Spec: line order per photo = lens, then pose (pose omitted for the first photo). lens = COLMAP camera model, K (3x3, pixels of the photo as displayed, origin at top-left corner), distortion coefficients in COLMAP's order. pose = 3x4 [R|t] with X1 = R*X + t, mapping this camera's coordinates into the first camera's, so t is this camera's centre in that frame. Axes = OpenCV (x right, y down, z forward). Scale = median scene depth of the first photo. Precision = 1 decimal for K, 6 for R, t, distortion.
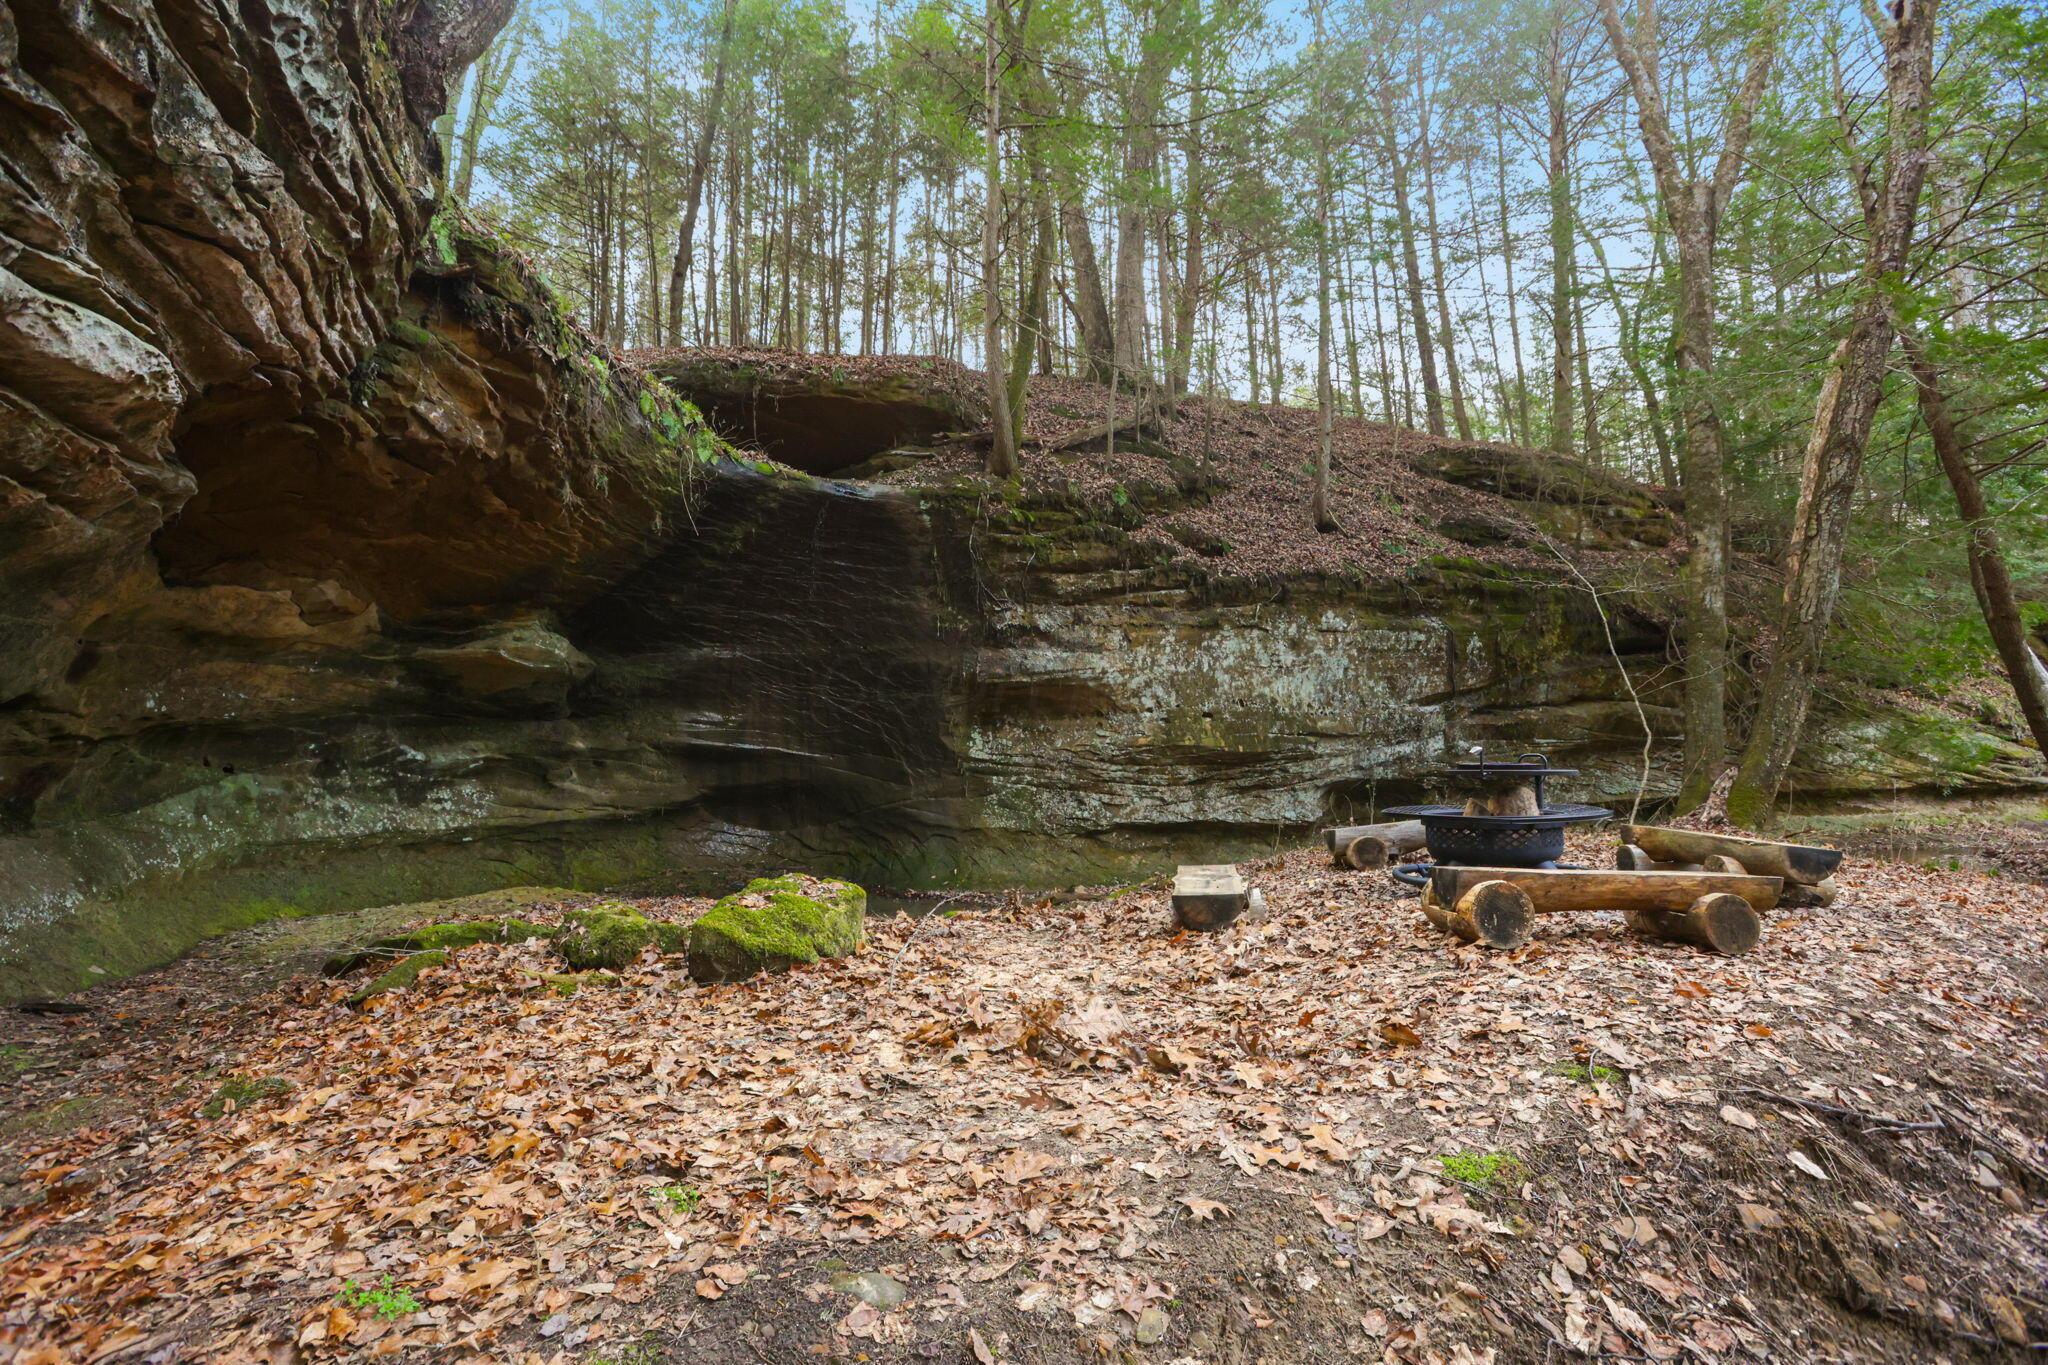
lens RADIAL K [[971.0, 0, 1024.0], [0, 971.0, 682.5], [0, 0, 1]] dist [-0.058897, 0.024981]
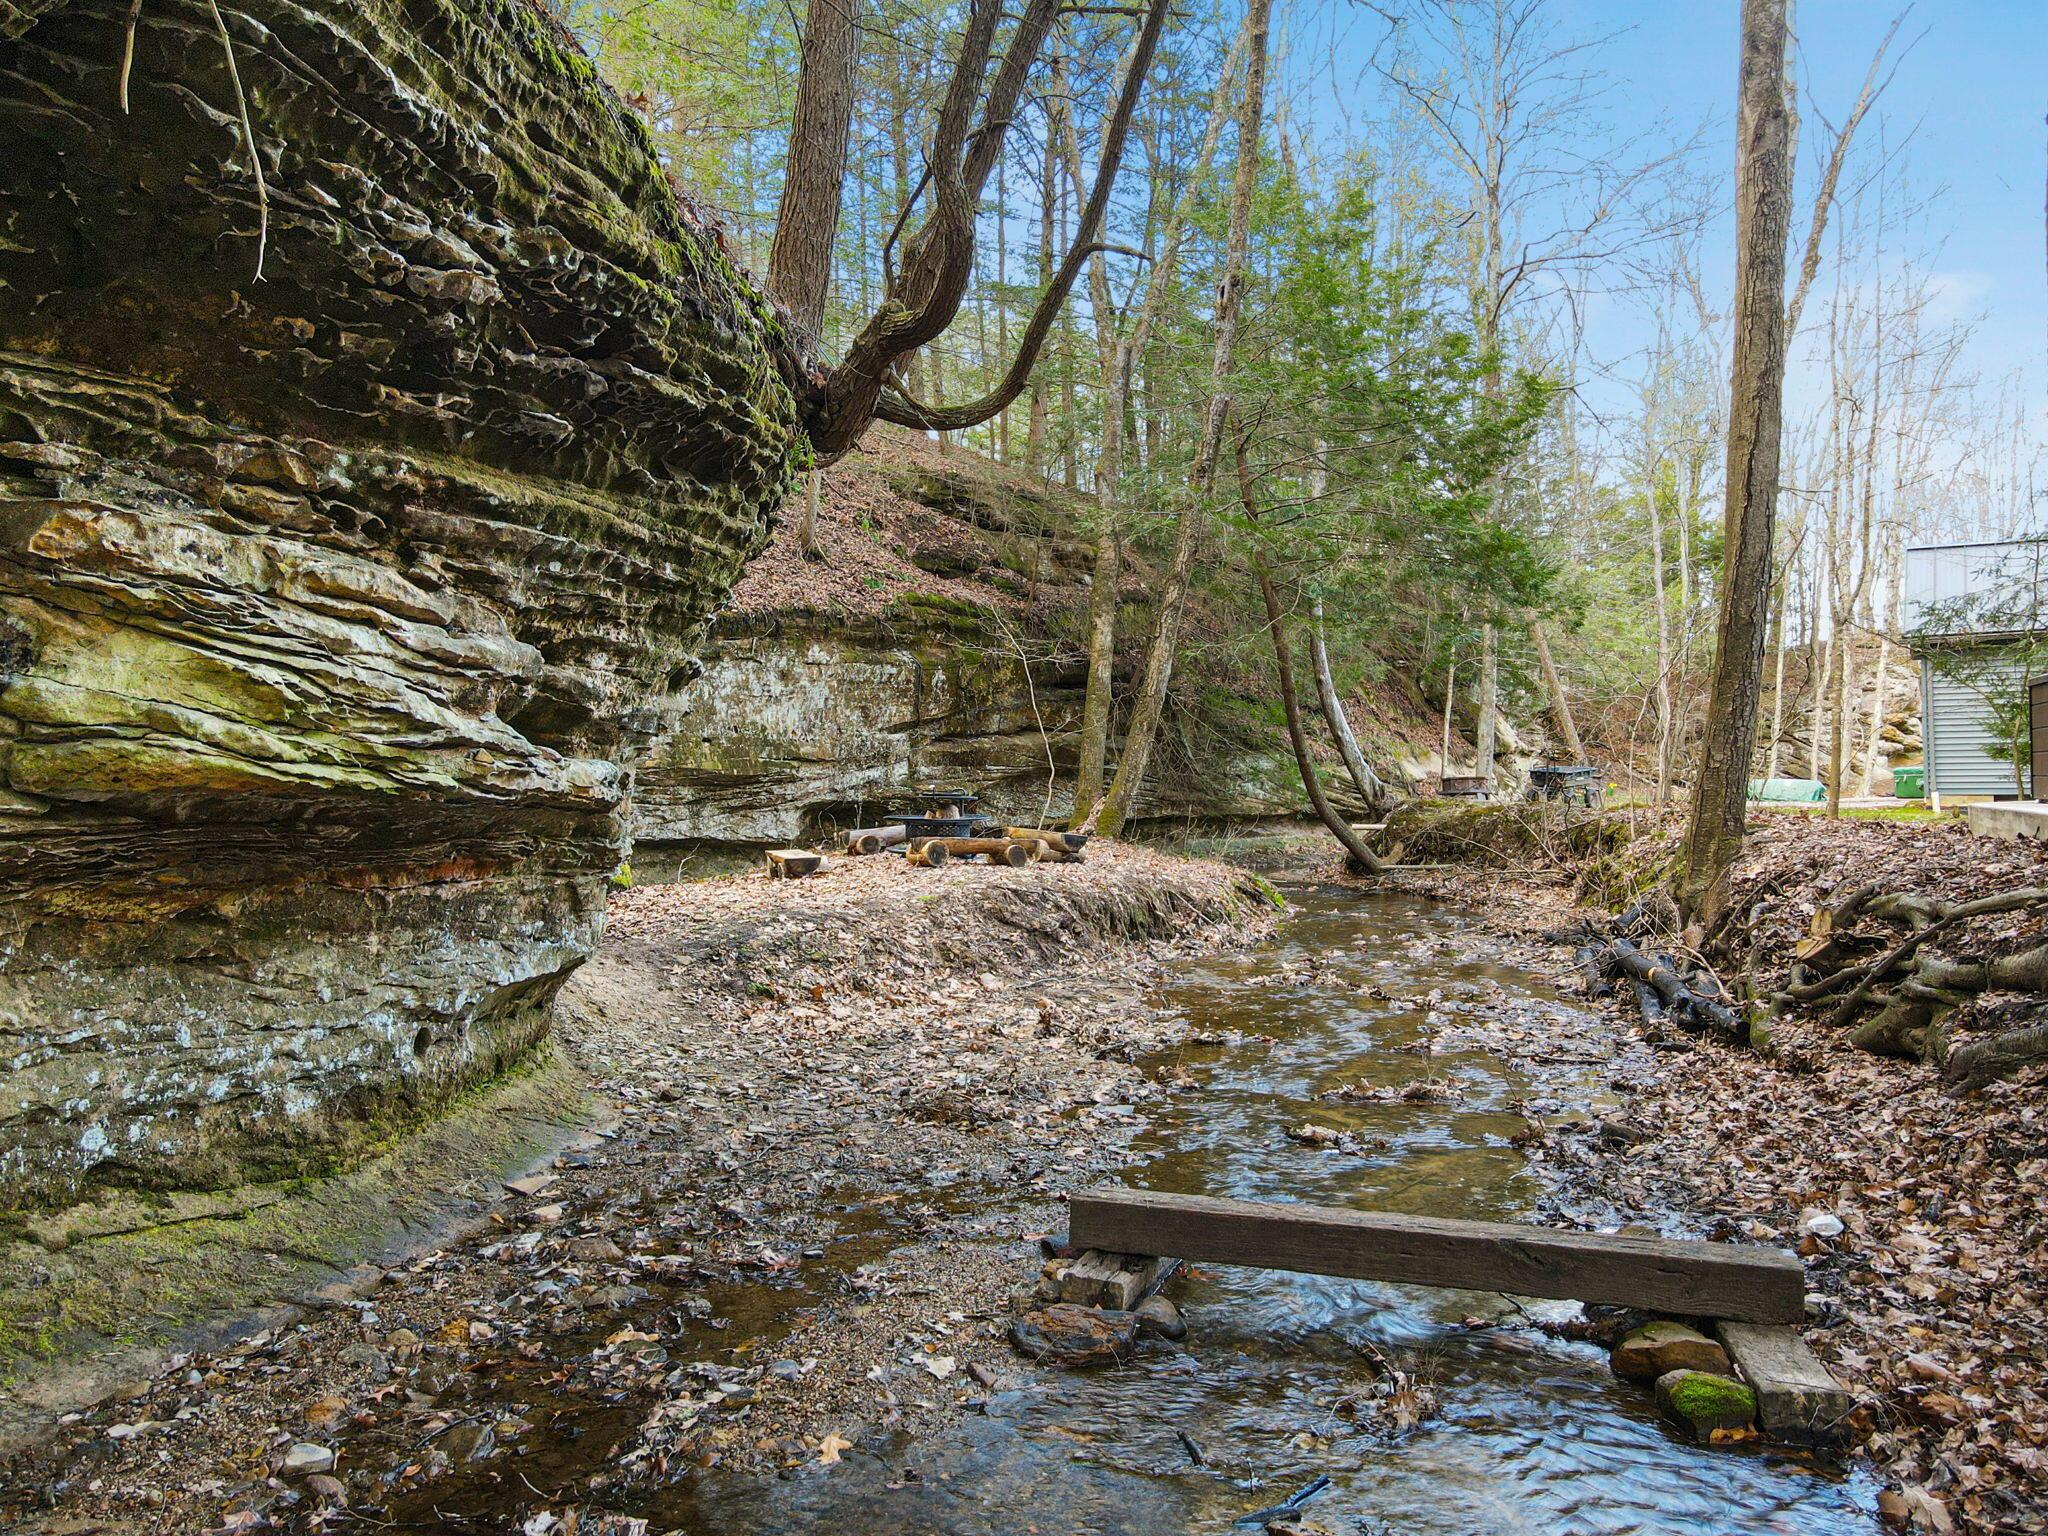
lens RADIAL K [[1552.4, 0, 1024.0], [0, 1552.4, 768.0], [0, 0, 1]] dist [0.011396, 0.045070]
pose [[0.880418, 0.017155, 0.473887, -0.299306], [-0.054306, 0.996418, 0.064823, -0.062945], [-0.471078, -0.082806, 0.878196, -0.646580]]
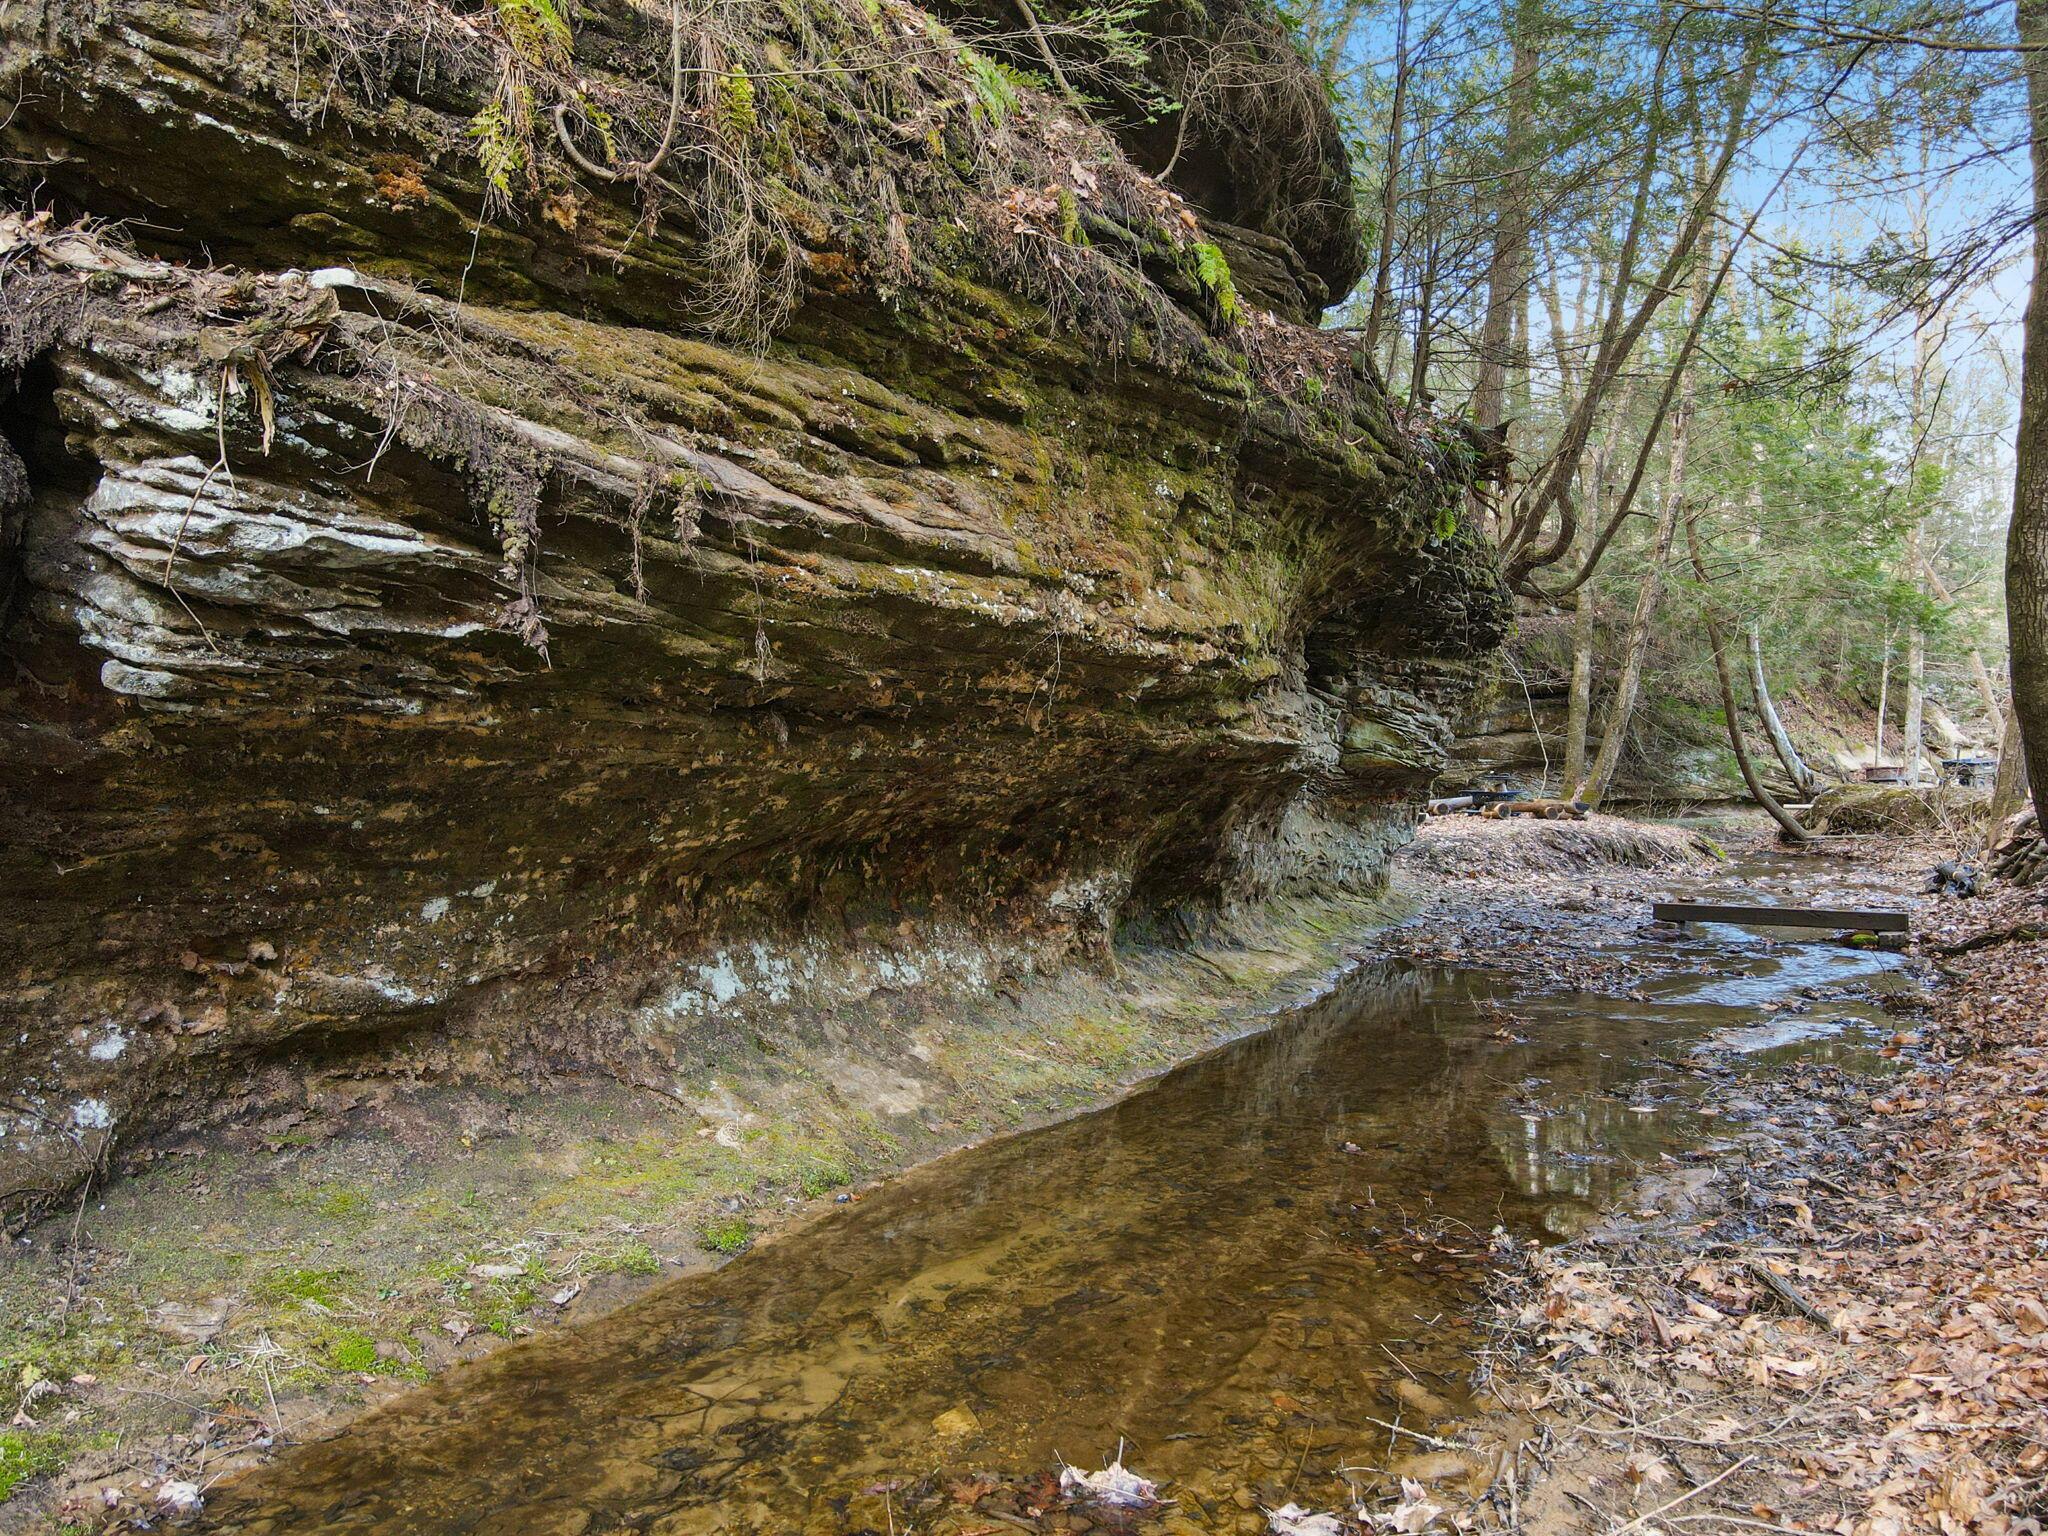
lens RADIAL K [[1552.4, 0, 1024.0], [0, 1552.4, 768.0], [0, 0, 1]] dist [0.011396, 0.045070]
pose [[0.971432, 0.013238, 0.236947, -0.776321], [-0.033028, 0.996268, 0.079747, -0.104317], [-0.235007, -0.085295, 0.968244, -1.251100]]
